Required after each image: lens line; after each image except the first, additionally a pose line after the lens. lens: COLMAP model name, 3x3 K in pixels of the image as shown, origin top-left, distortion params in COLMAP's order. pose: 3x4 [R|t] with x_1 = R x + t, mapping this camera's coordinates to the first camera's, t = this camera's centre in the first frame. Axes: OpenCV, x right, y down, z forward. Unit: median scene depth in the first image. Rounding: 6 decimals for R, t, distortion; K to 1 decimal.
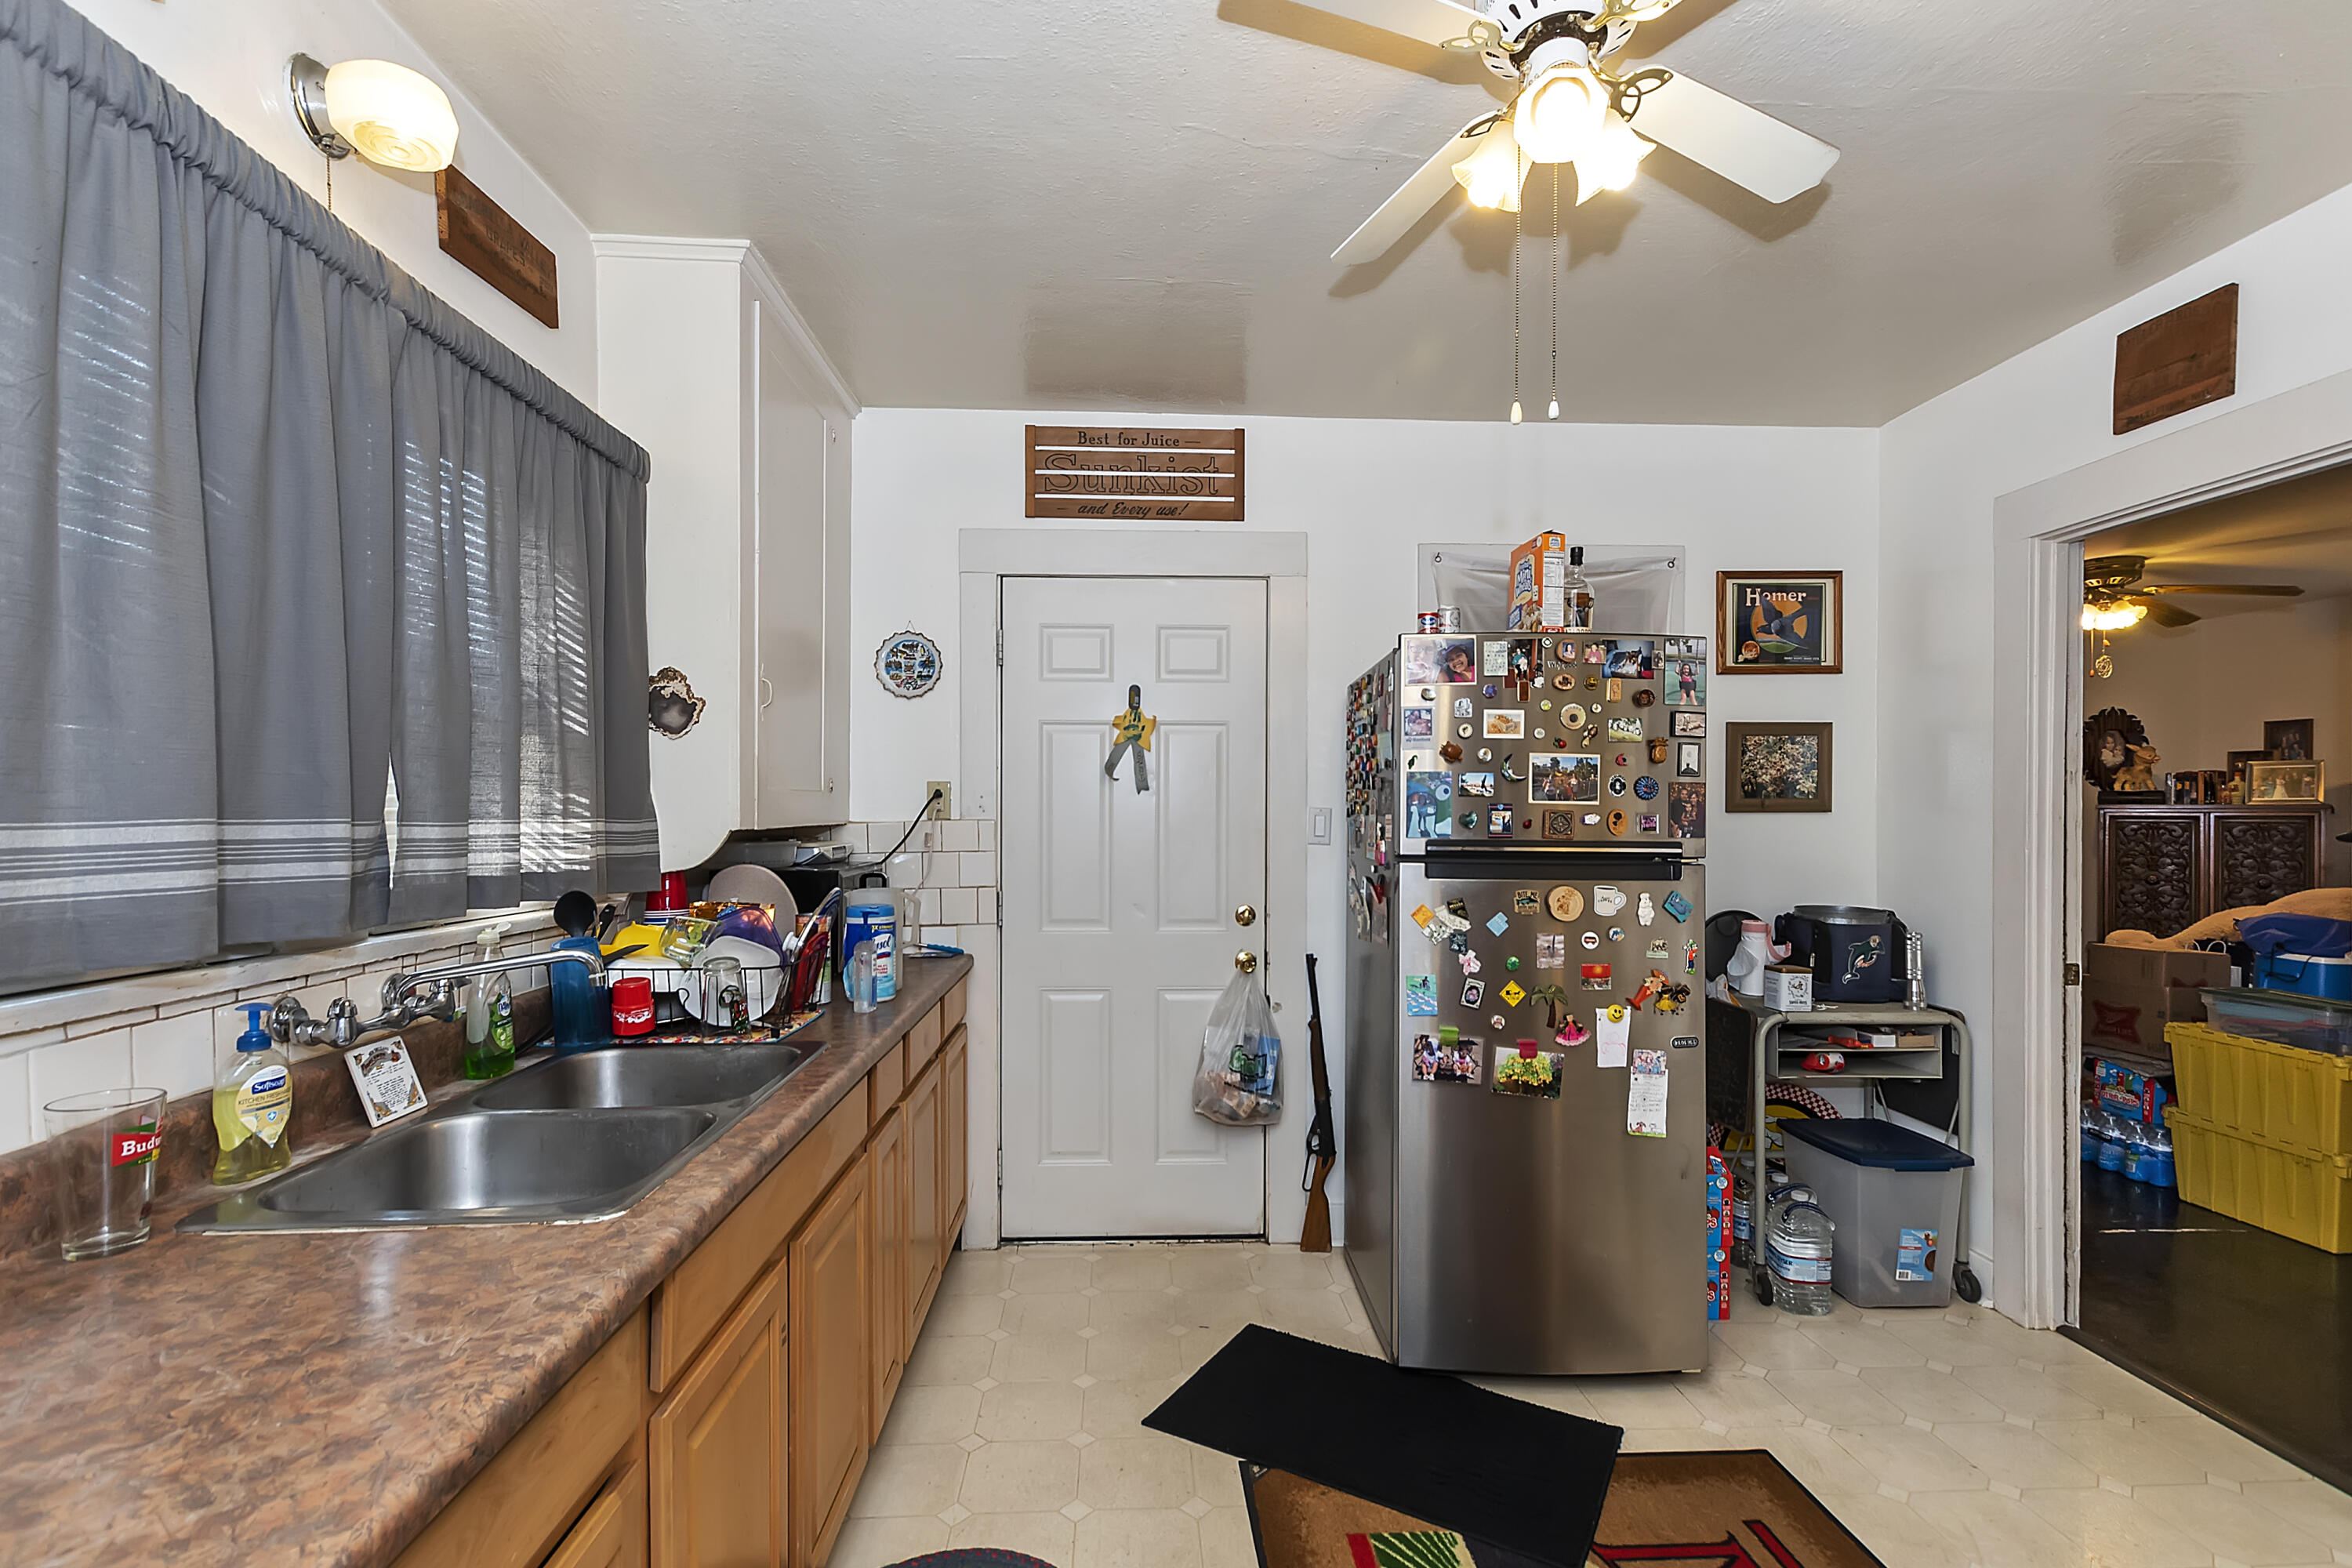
lens RADIAL K [[1060.4, 0, 1166.2], [0, 1060.4, 833.4], [0, 0, 1]] dist [0.005421, -0.000070]
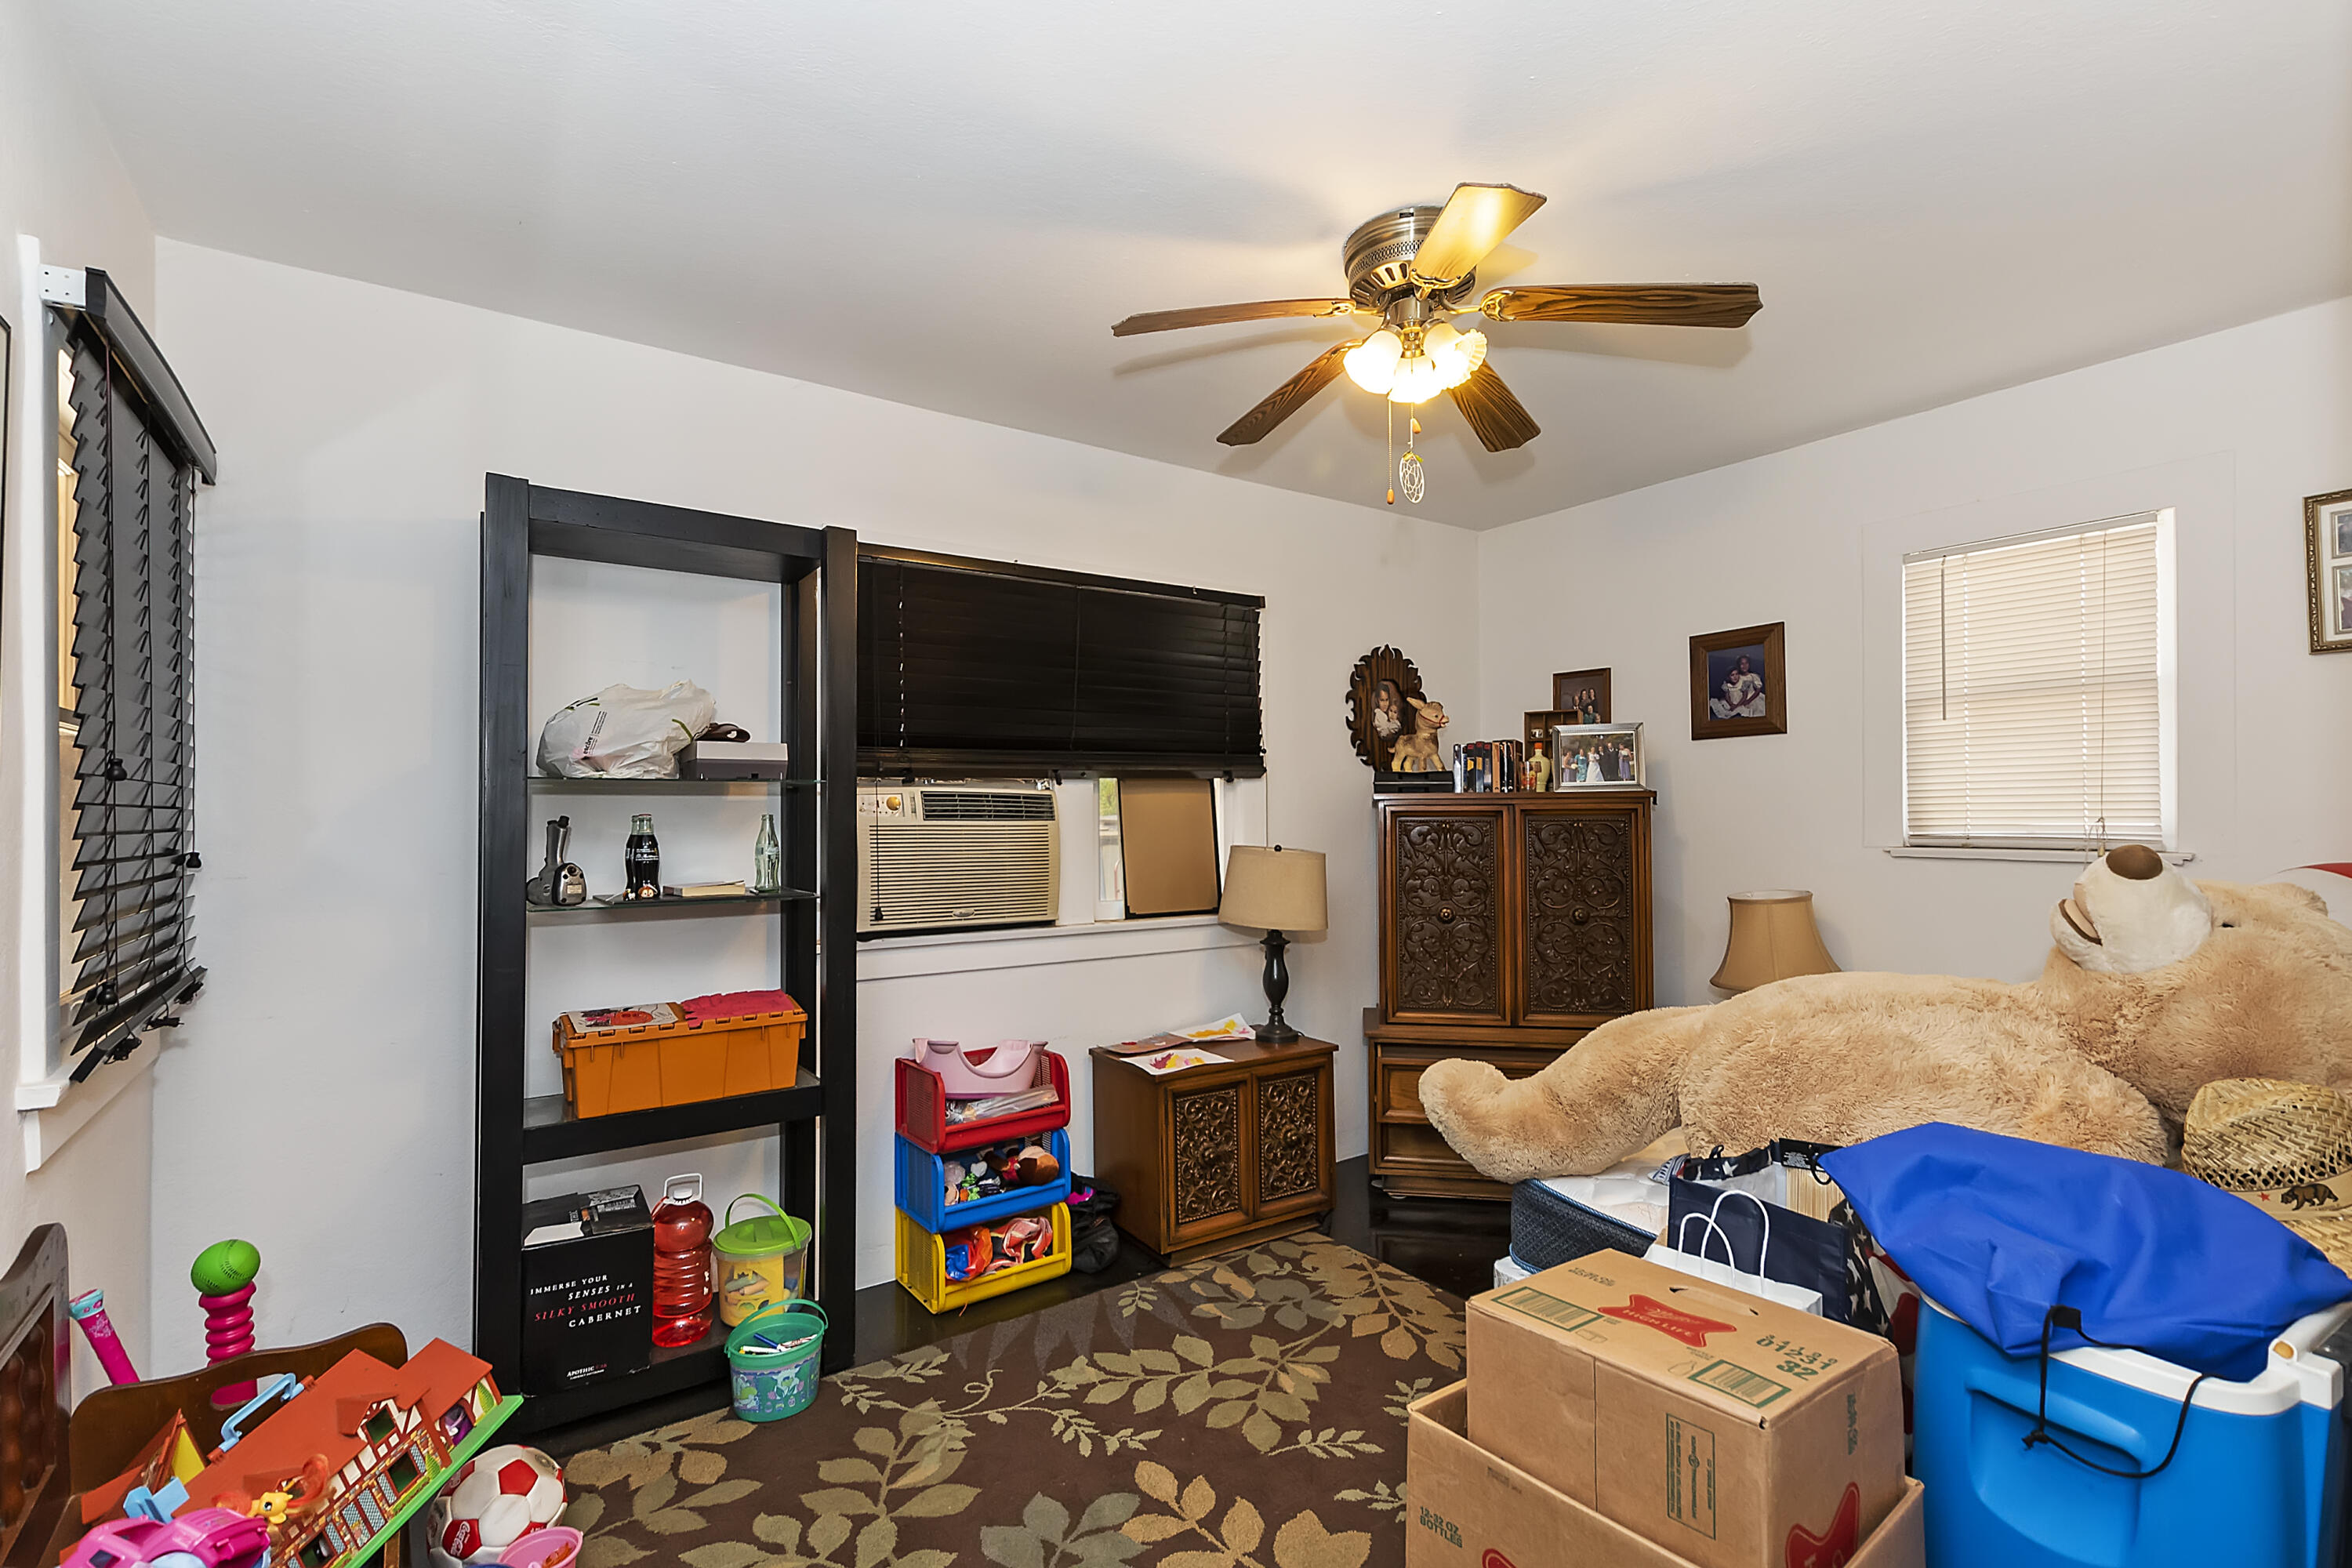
lens RADIAL K [[1060.4, 0, 1171.9], [0, 1060.4, 803.4], [0, 0, 1]] dist [0.005421, -0.000070]
pose [[0.839940, -0.001645, 0.542677, 0.484434], [0.016245, 0.999624, -0.022112, -0.010603], [-0.542436, 0.027388, 0.839650, 0.599596]]
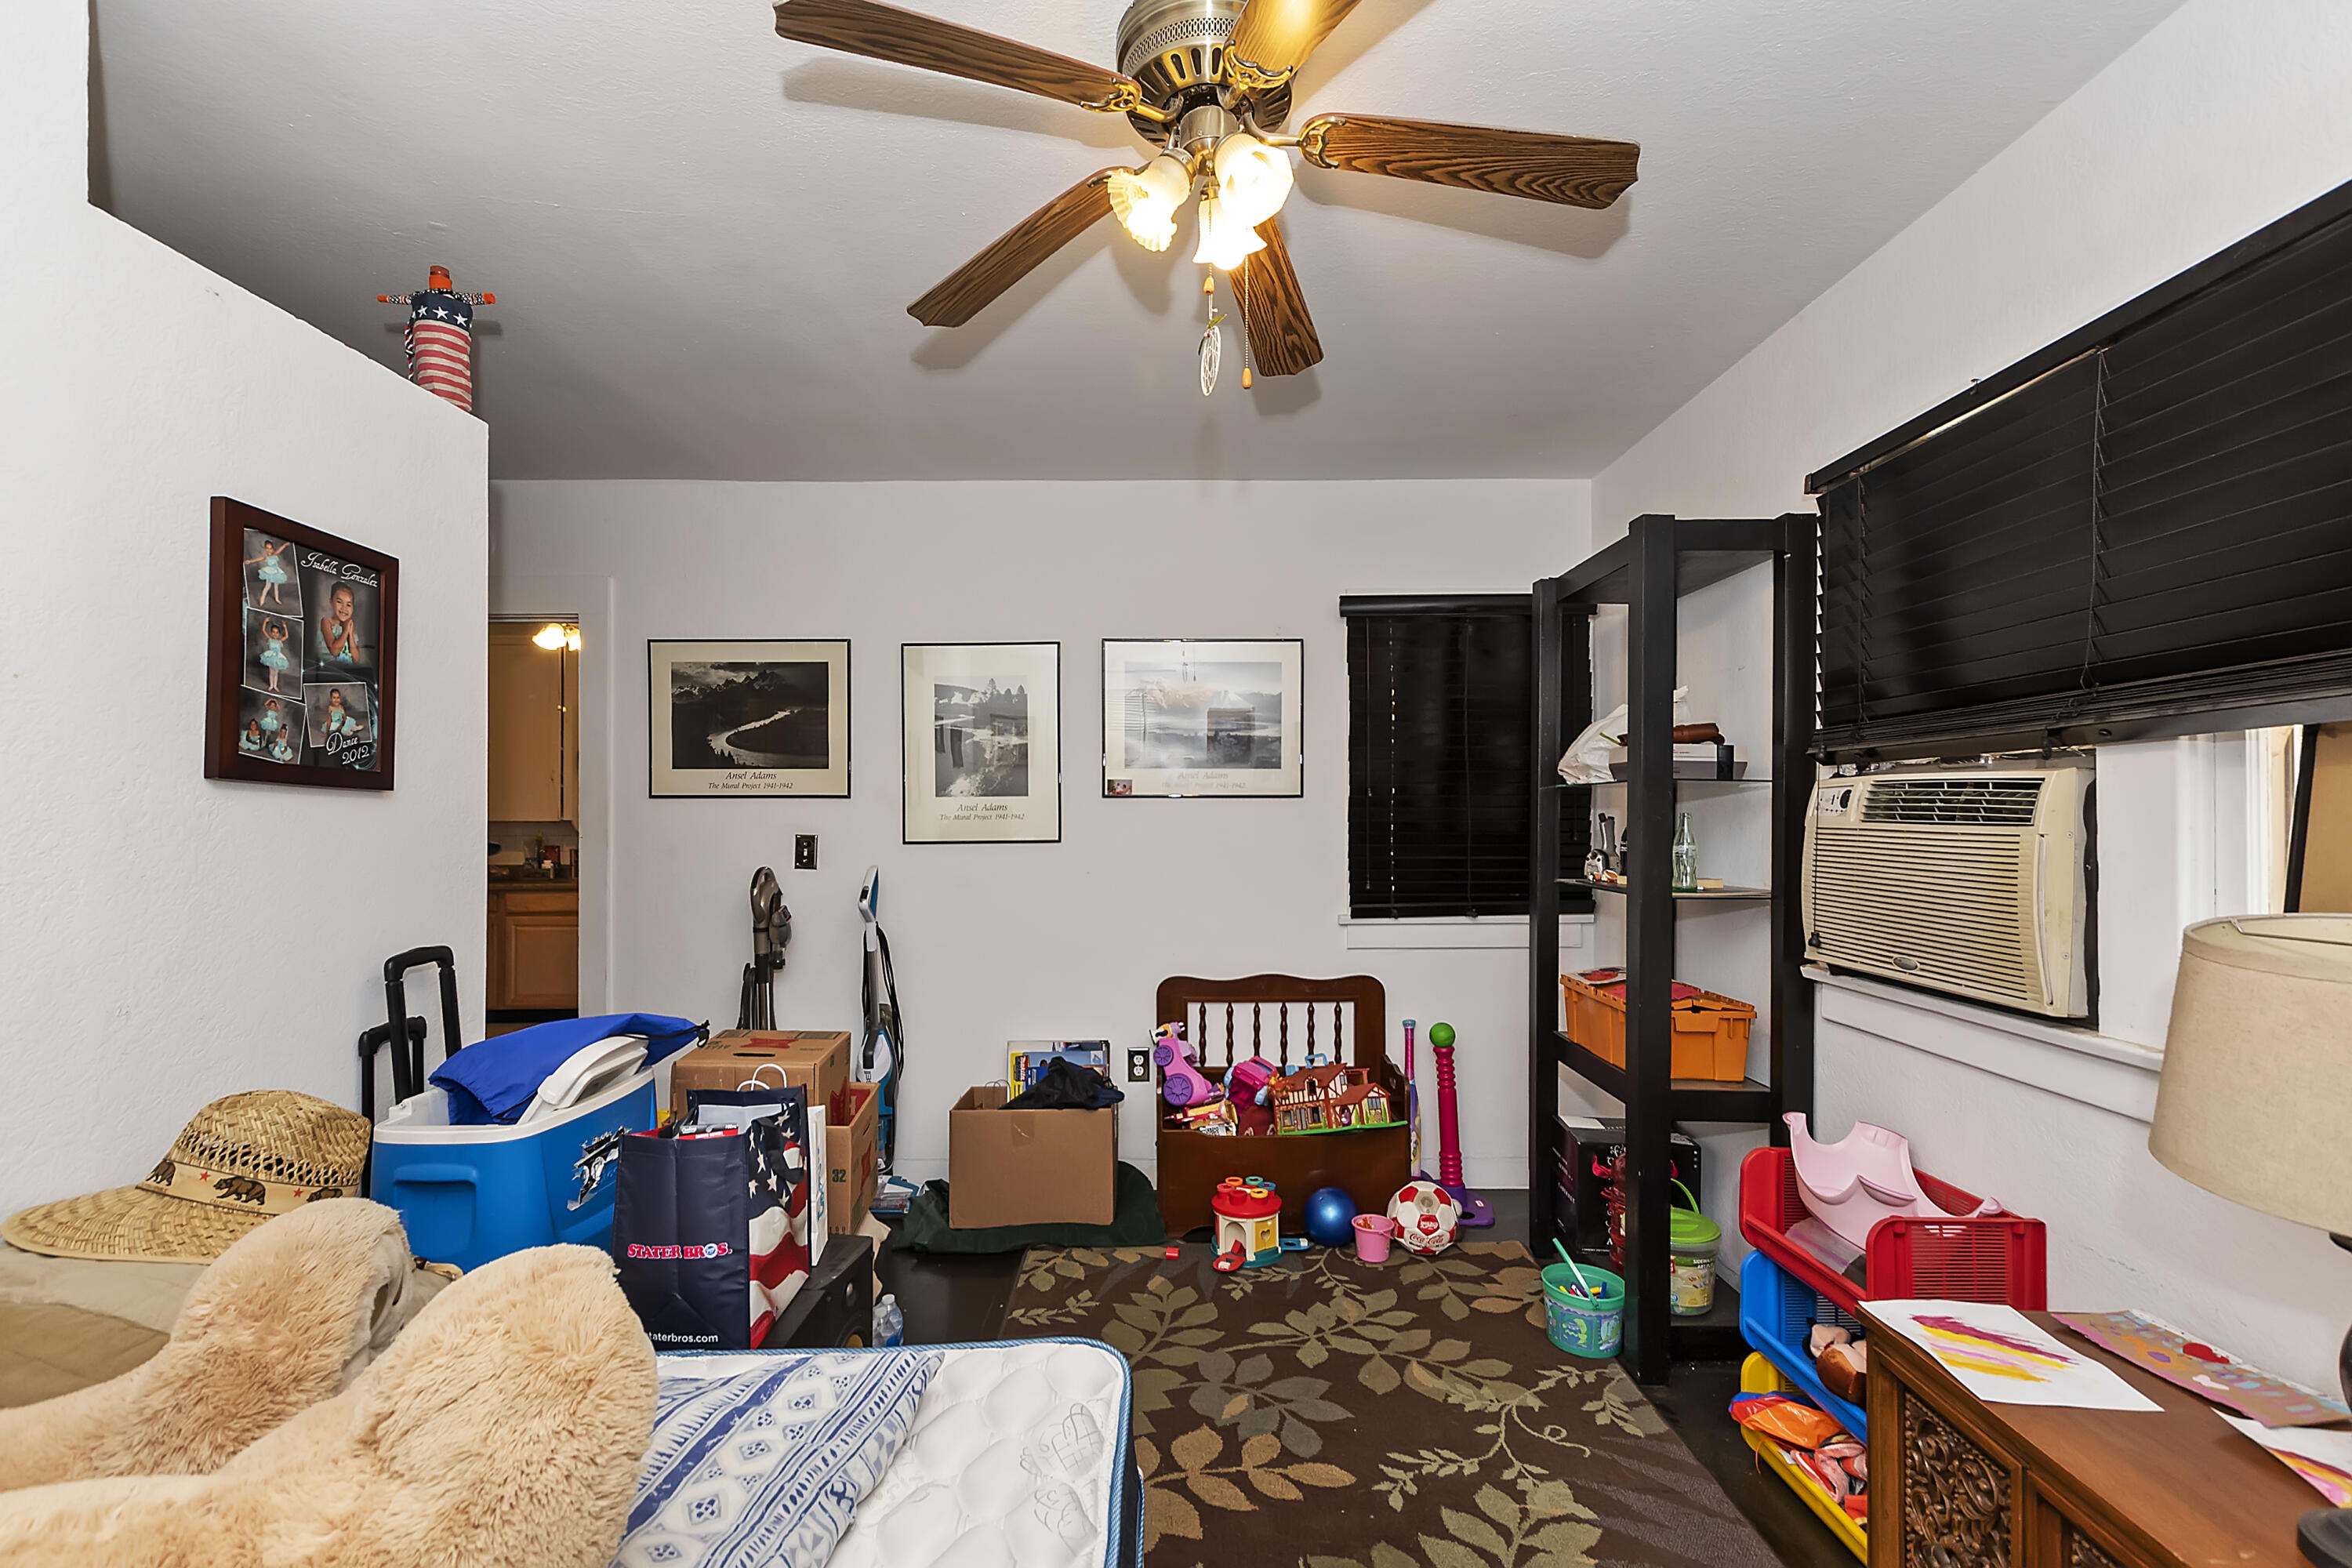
lens RADIAL K [[1060.4, 0, 1176.9], [0, 1060.4, 788.4], [0, 0, 1]] dist [0.005421, -0.000070]
pose [[-0.042456, -0.027400, -0.998723, 1.052262], [-0.016330, 0.999509, -0.026728, -0.013812], [0.998965, 0.015174, -0.042883, 0.876732]]
